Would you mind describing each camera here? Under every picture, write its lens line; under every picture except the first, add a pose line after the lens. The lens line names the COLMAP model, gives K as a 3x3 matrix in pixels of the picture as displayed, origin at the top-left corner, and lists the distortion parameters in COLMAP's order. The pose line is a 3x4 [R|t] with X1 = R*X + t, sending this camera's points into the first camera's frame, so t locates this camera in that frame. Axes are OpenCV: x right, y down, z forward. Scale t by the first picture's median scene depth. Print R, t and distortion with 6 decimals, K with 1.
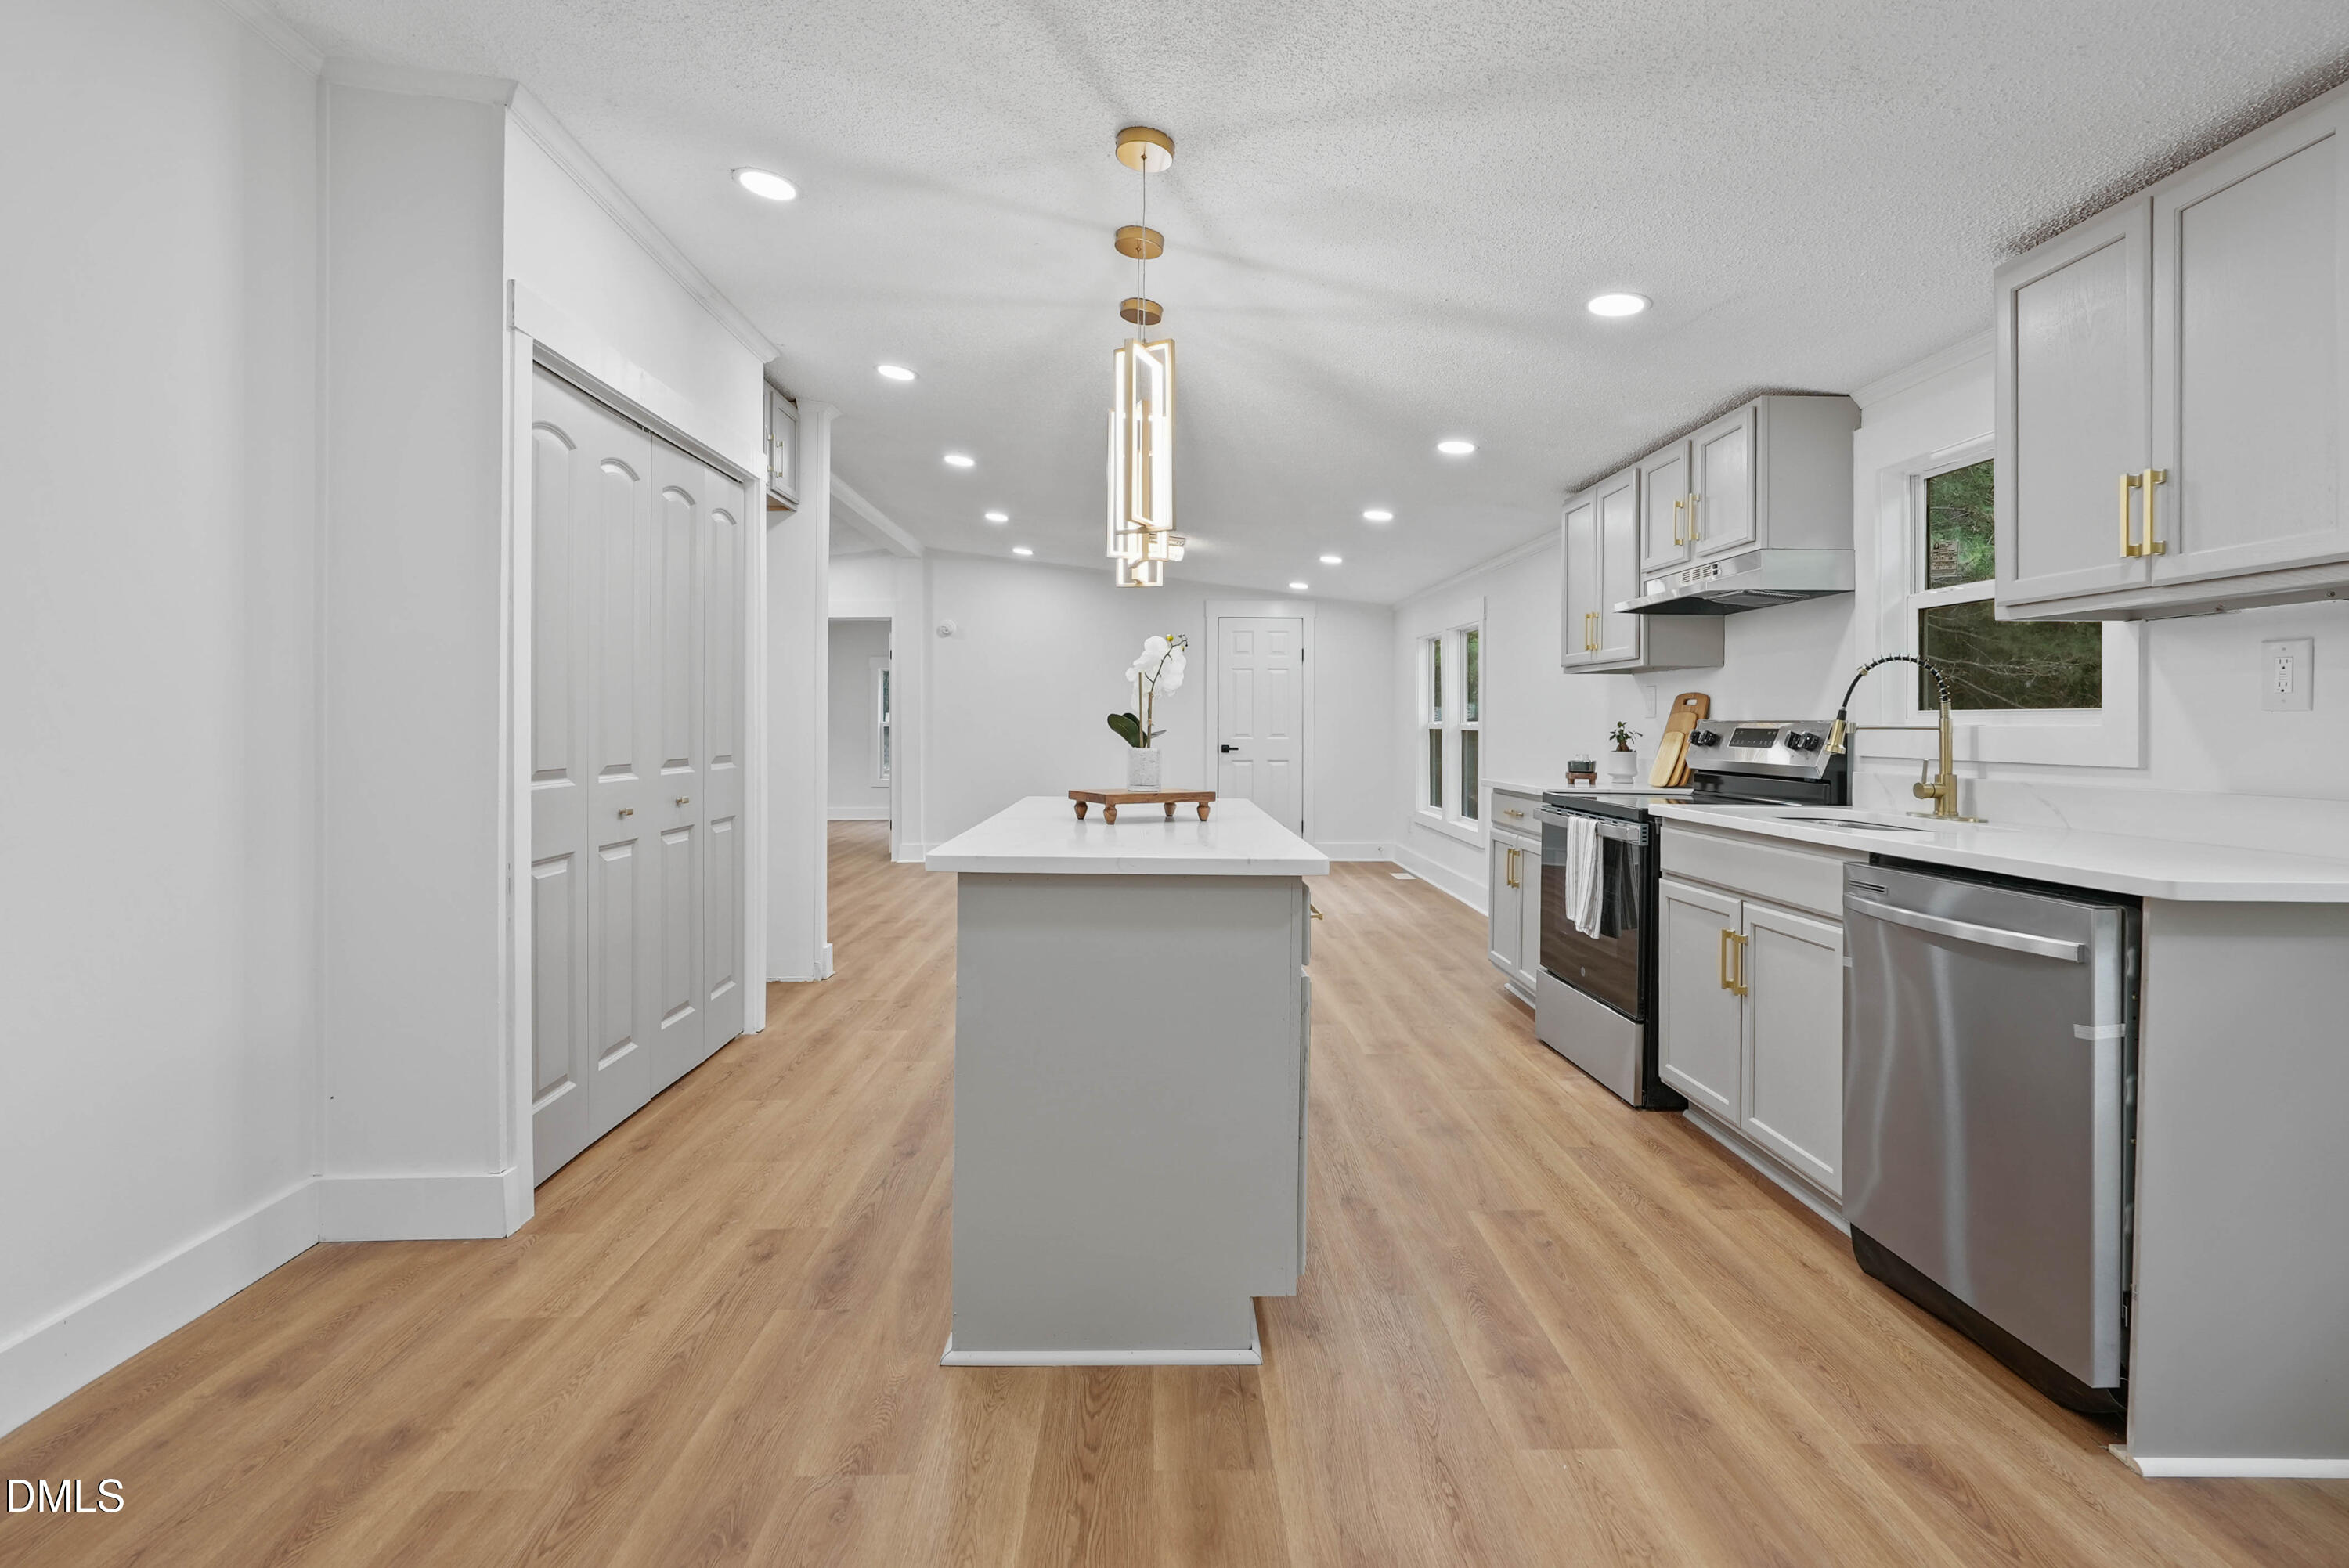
lens RADIAL K [[1071.3, 0, 1150.1], [0, 1071.3, 724.8], [0, 0, 1]] dist [-0.010393, -0.000043]
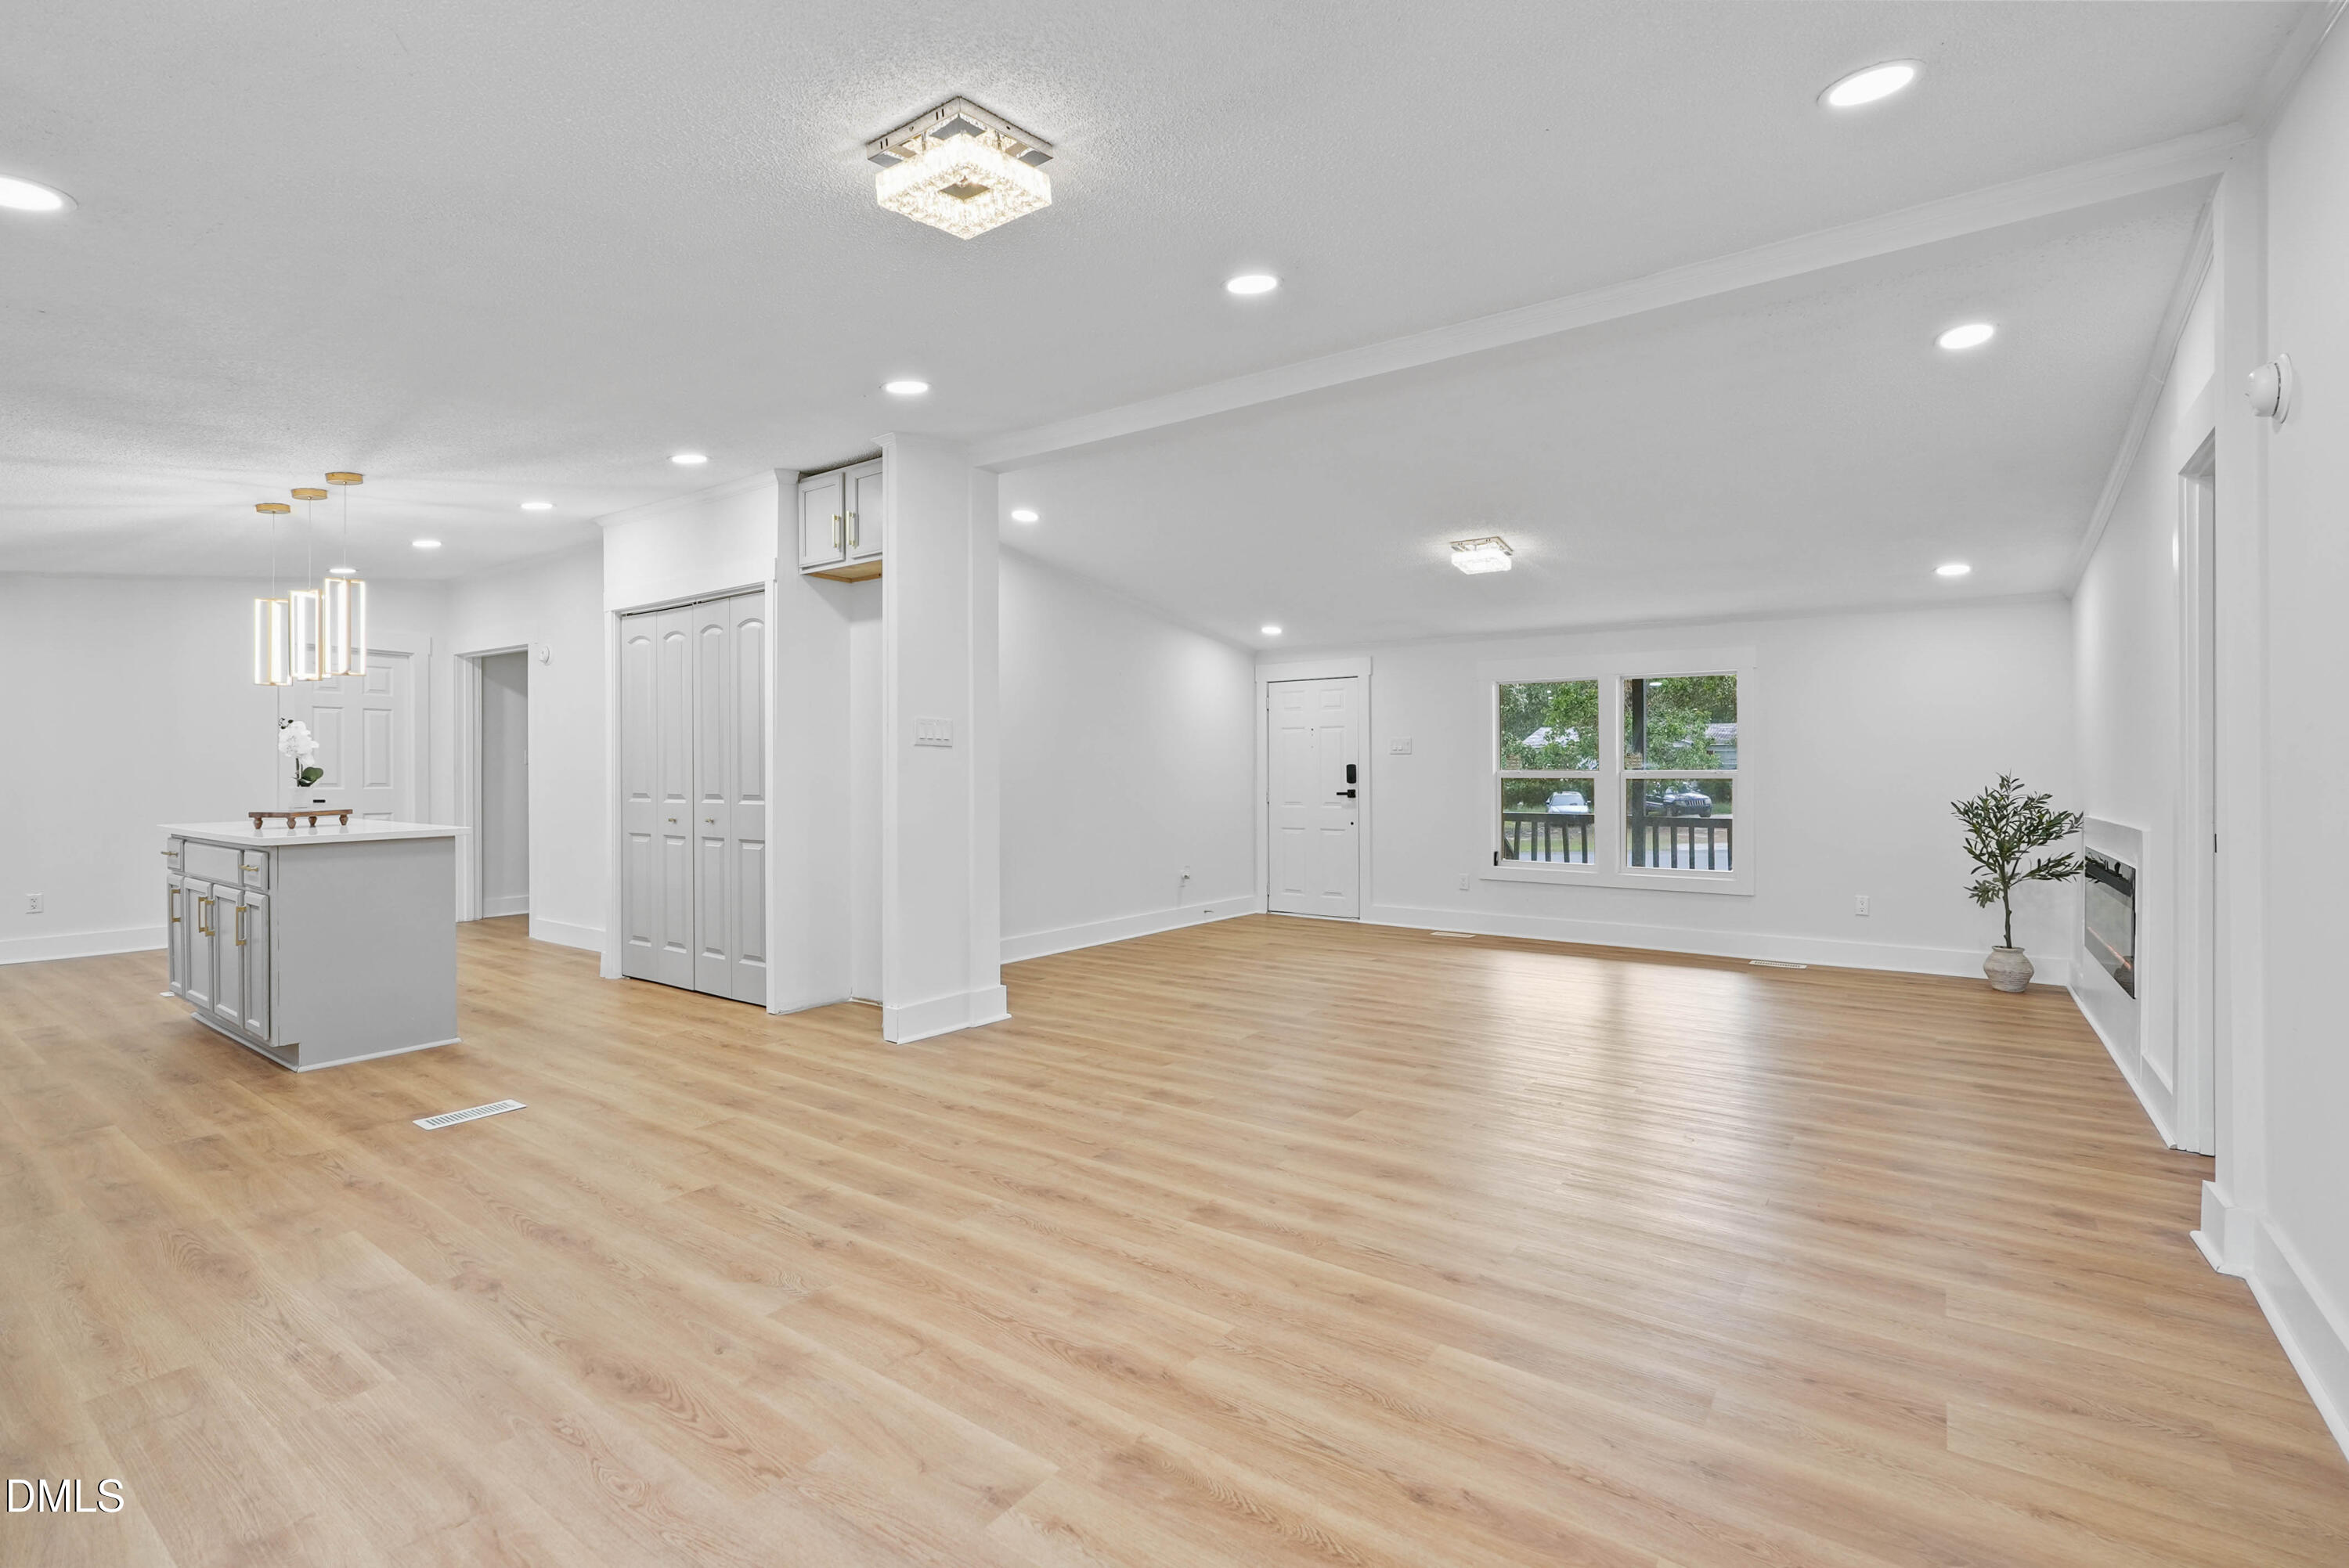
lens RADIAL K [[1100.1, 0, 1163.6], [0, 1100.1, 760.8], [0, 0, 1]] dist [0.019114, -0.000395]
pose [[-0.613123, -0.006695, -0.789959, 0.631392], [0.003319, 0.999933, -0.011050, 0.004318], [0.789981, -0.009397, -0.613060, 3.576681]]
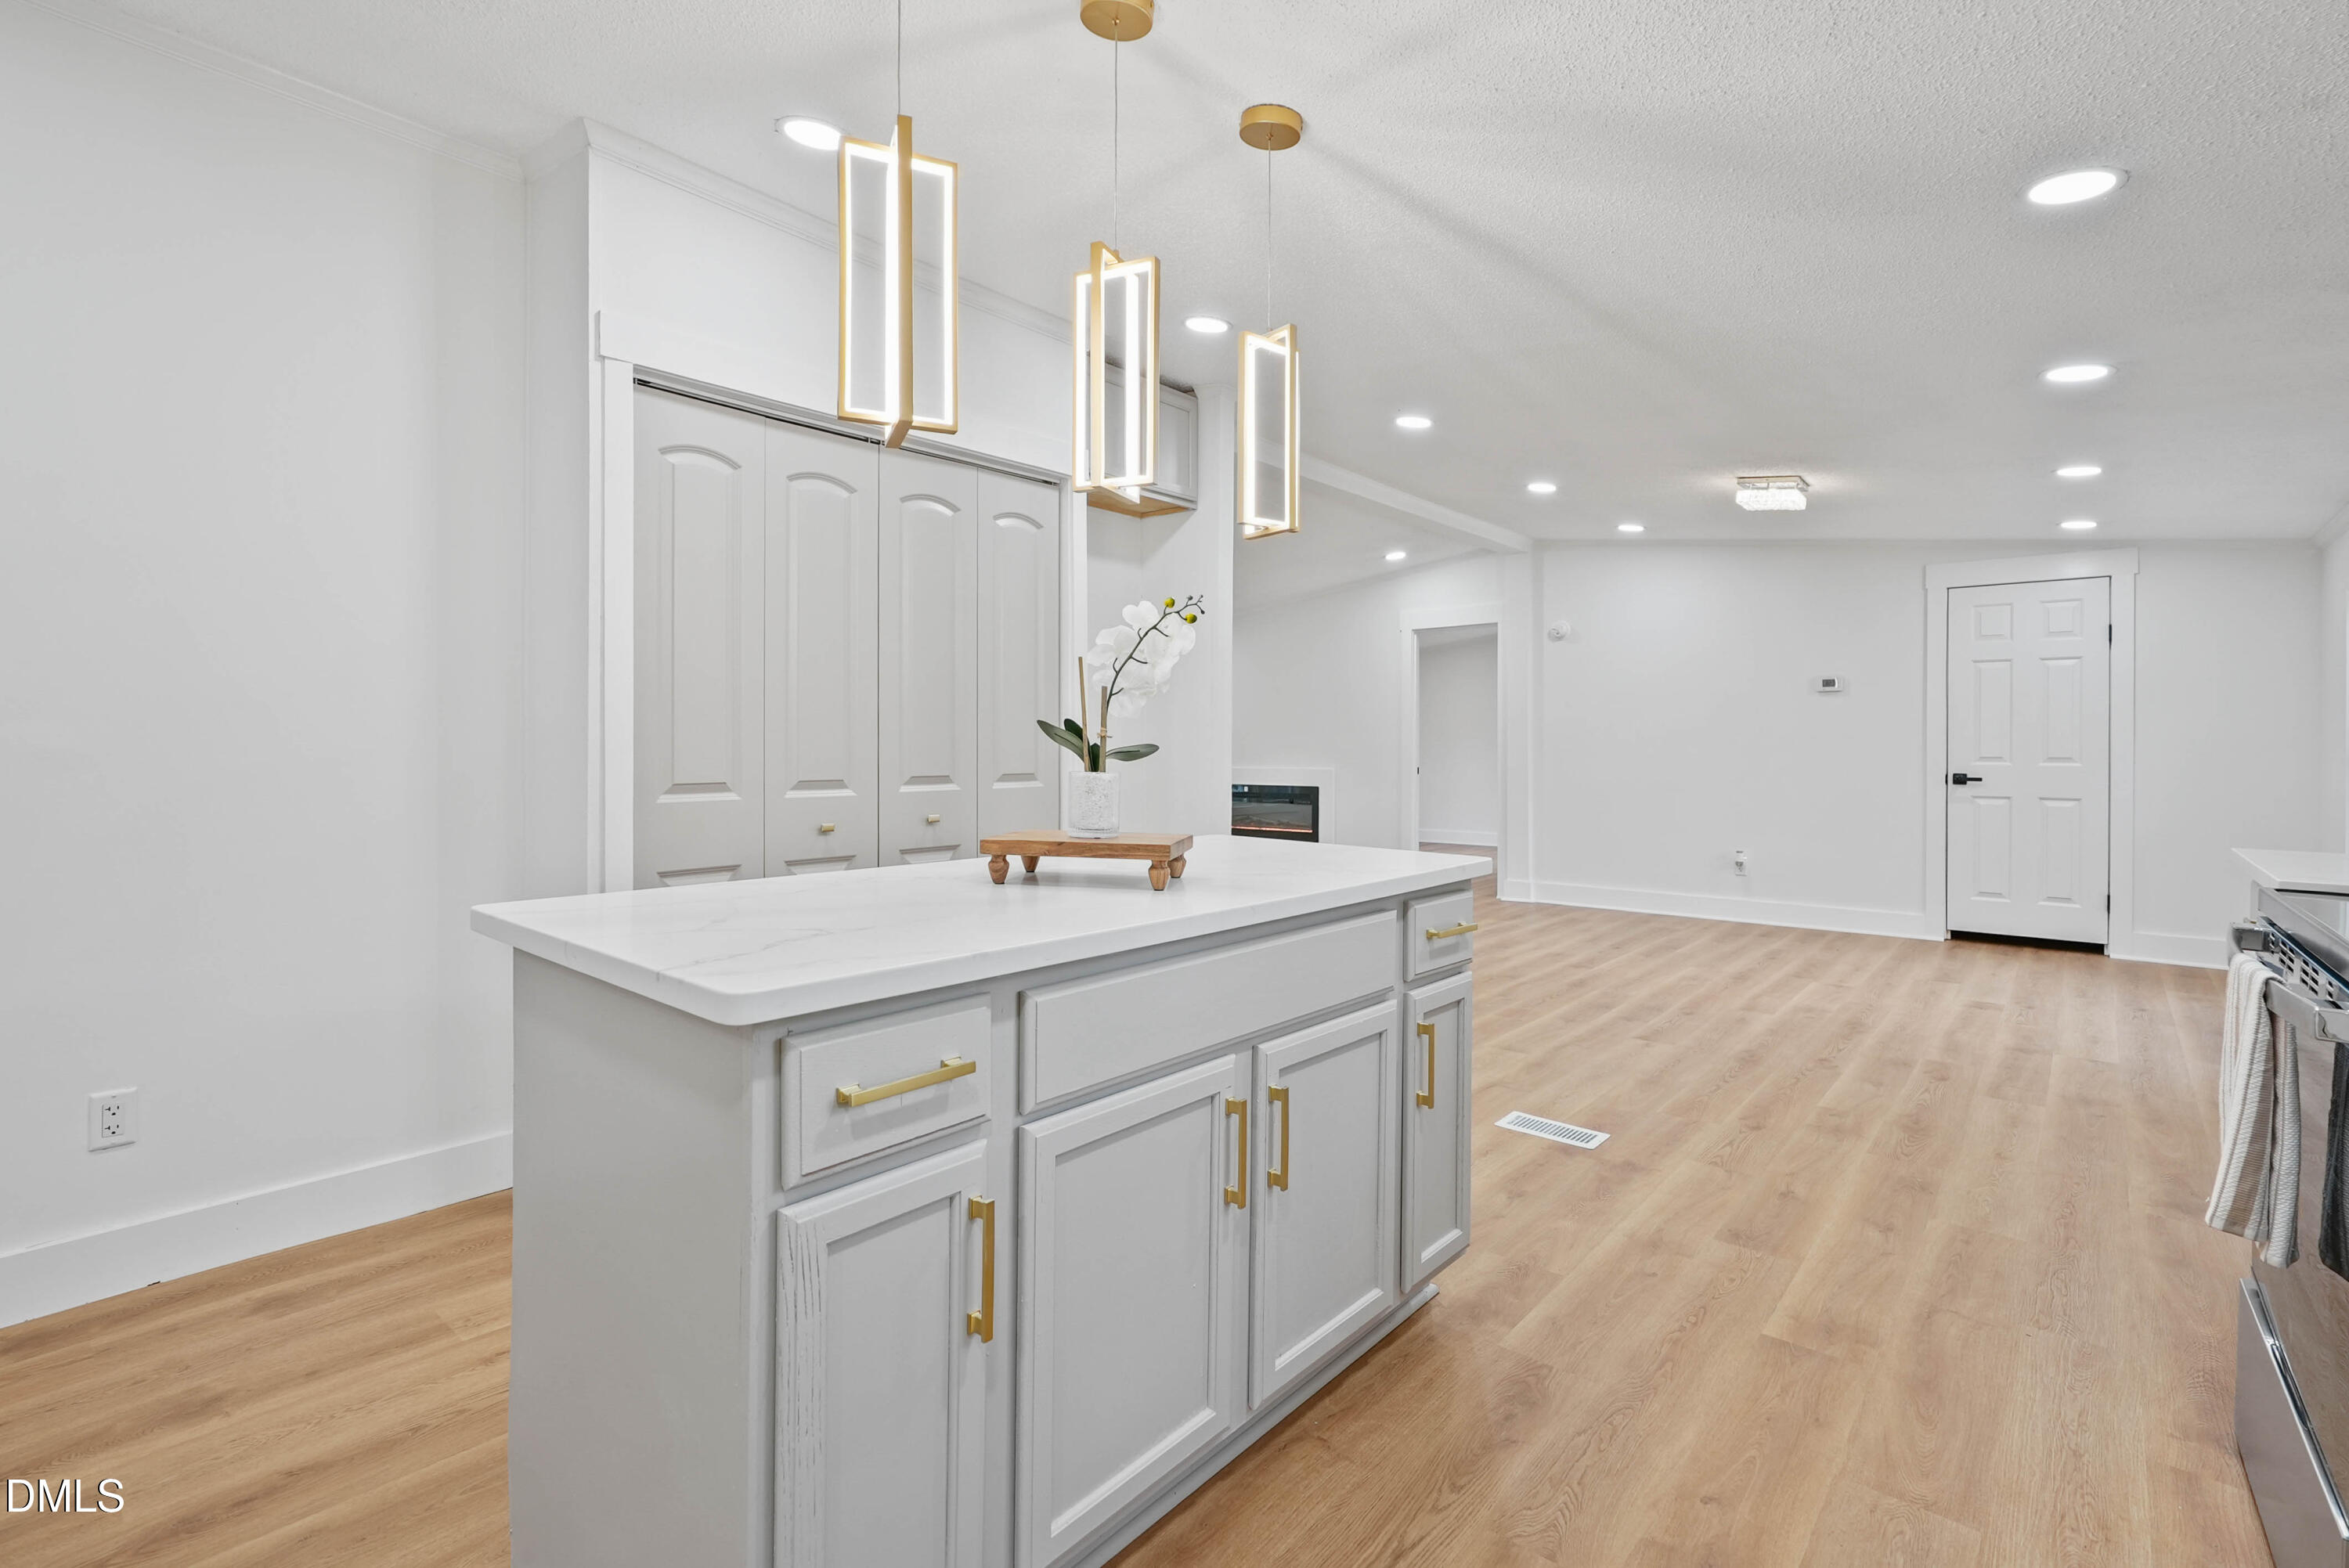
lens RADIAL K [[1062.4, 0, 1170.6], [0, 1062.4, 749.0], [0, 0, 1]] dist [-0.019992, 0.008402]
pose [[0.753150, 0.003490, -0.657840, 0.497667], [-0.001476, 0.999992, 0.003616, 0.005342], [0.657847, -0.001753, 0.753149, 0.589846]]
